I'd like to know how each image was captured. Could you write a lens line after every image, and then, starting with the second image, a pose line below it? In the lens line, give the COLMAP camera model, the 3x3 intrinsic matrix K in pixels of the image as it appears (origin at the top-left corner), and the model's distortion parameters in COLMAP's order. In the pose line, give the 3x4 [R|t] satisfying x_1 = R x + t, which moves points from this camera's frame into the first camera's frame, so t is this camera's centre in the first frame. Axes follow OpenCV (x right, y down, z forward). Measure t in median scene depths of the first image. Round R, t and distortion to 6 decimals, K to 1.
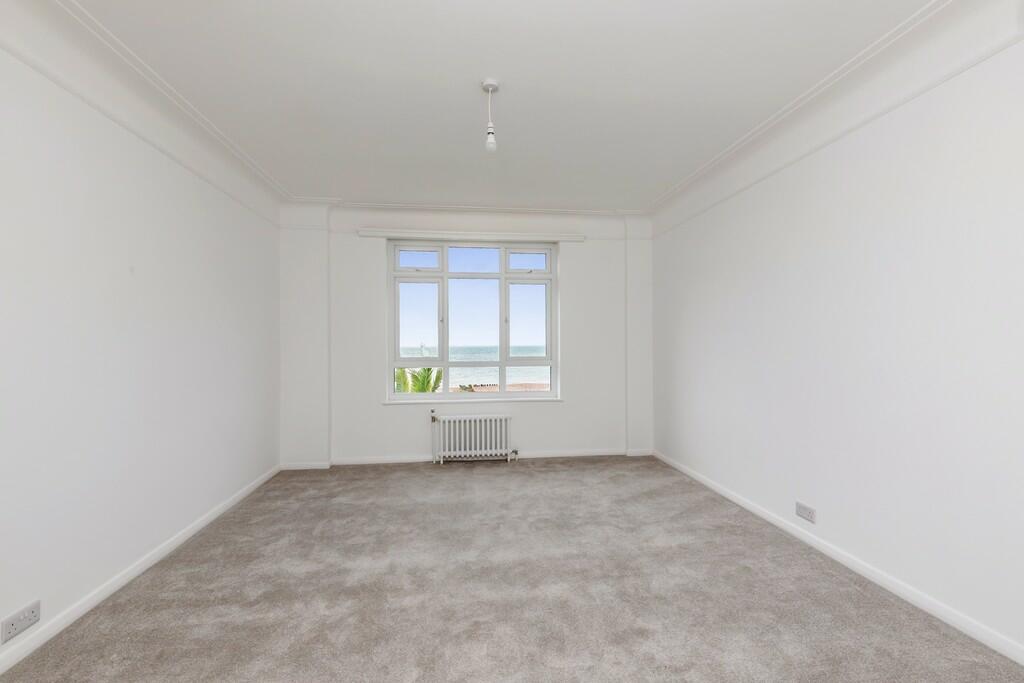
lens RADIAL K [[471.1, 0, 502.1], [0, 471.1, 340.3], [0, 0, 1]] dist [0.005212, -0.000479]
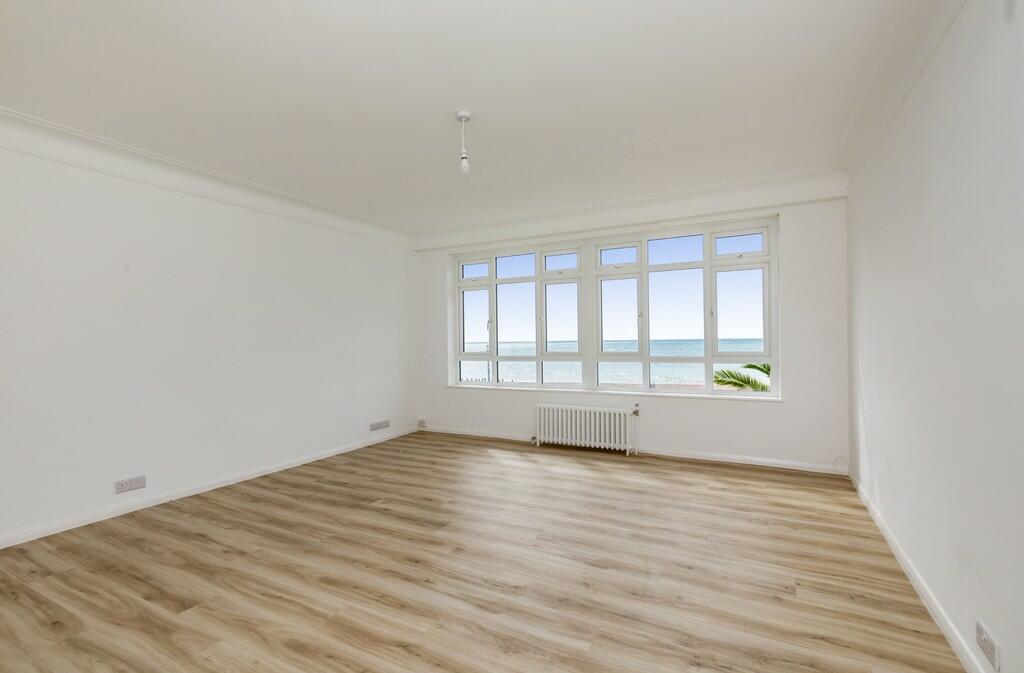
lens RADIAL K [[471.1, 0, 507.5], [0, 471.1, 345.7], [0, 0, 1]] dist [0.005212, -0.000479]
pose [[0.816069, -0.001434, -0.577953, 0.571467], [0.015127, 0.999707, 0.018879, -0.000650], [0.577757, -0.024150, 0.815852, 0.053859]]
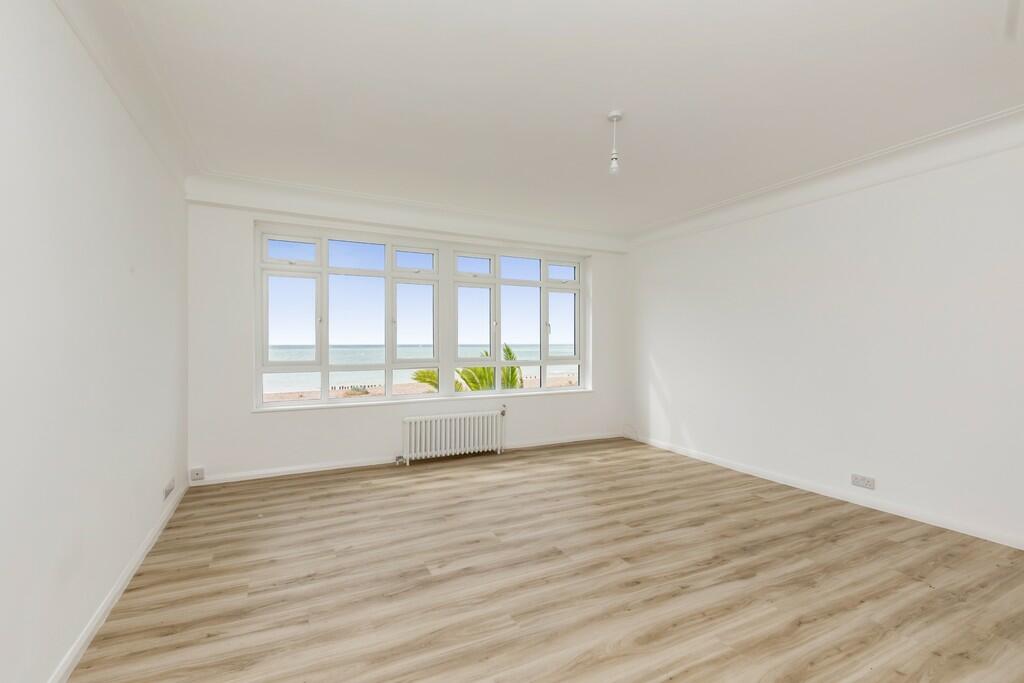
lens RADIAL K [[471.1, 0, 511.0], [0, 471.1, 337.3], [0, 0, 1]] dist [0.005212, -0.000479]
pose [[0.937219, 0.004648, 0.348709, -0.455232], [-0.002635, 0.999977, -0.006246, -0.003251], [-0.348730, 0.004935, 0.937210, -0.019796]]
